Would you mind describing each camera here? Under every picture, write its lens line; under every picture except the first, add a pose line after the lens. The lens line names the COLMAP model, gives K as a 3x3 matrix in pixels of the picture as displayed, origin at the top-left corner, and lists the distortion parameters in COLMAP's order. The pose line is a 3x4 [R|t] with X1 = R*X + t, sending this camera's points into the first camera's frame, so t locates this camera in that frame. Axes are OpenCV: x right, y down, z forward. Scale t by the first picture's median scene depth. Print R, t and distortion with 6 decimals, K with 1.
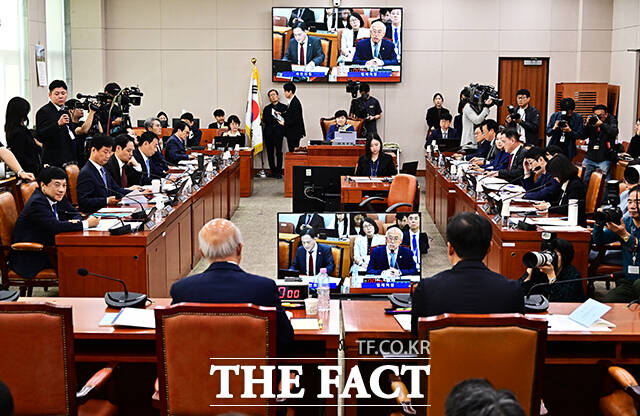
lens RADIAL K [[1000.8, 0, 319.8], [0, 1000.8, 208.4], [0, 0, 1]] dist [0.057883, 0.000000]
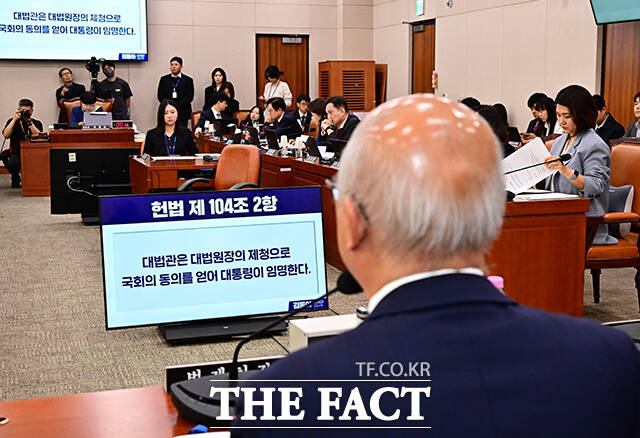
lens RADIAL K [[828.8, 0, 320.6], [0, 828.8, 217.8], [0, 0, 1]] dist [-0.064382, 0.000000]
pose [[0.923704, -0.061028, 0.378214, -0.056826], [0.062986, 0.997988, 0.007203, 0.011513], [-0.377893, 0.017169, 0.925690, 0.301792]]
